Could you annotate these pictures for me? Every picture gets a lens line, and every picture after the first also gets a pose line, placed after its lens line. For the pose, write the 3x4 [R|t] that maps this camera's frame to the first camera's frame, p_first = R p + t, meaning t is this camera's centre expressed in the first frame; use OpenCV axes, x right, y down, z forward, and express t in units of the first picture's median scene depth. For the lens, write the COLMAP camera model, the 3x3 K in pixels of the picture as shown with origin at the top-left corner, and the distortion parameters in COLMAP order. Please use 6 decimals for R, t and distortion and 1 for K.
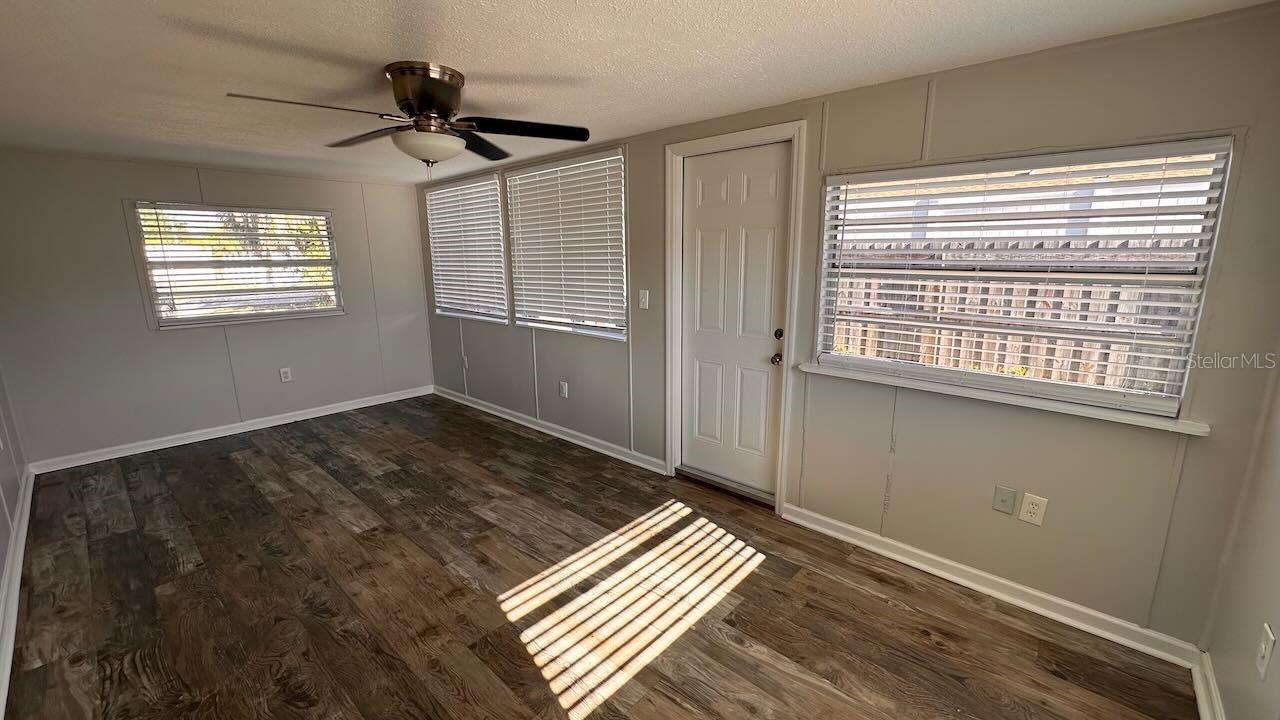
lens RADIAL K [[509.8, 0, 640.0], [0, 509.8, 360.0], [0, 0, 1]] dist [-0.002774, 0.000187]
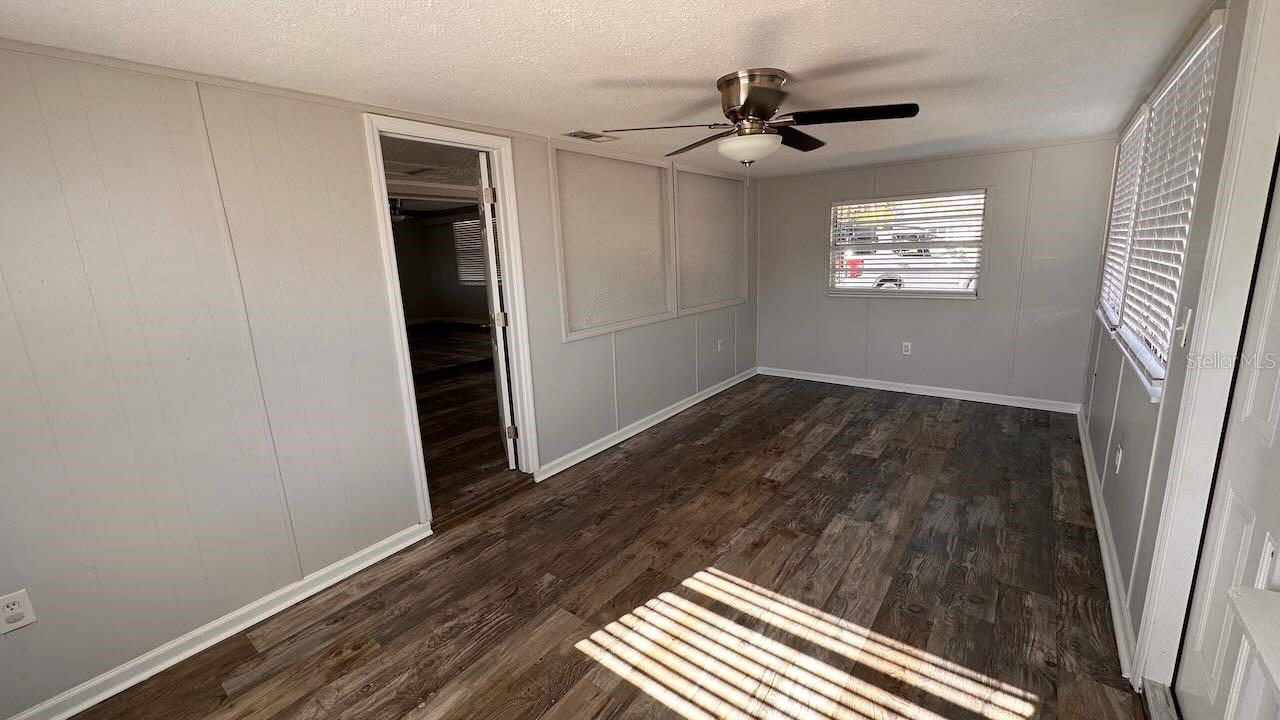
lens RADIAL K [[509.8, 0, 640.0], [0, 509.8, 360.0], [0, 0, 1]] dist [-0.002774, 0.000187]
pose [[0.075090, 0.216135, -0.973472, 0.497892], [-0.161490, 0.965977, 0.202014, -0.114985], [0.984013, 0.142037, 0.107438, 0.500274]]
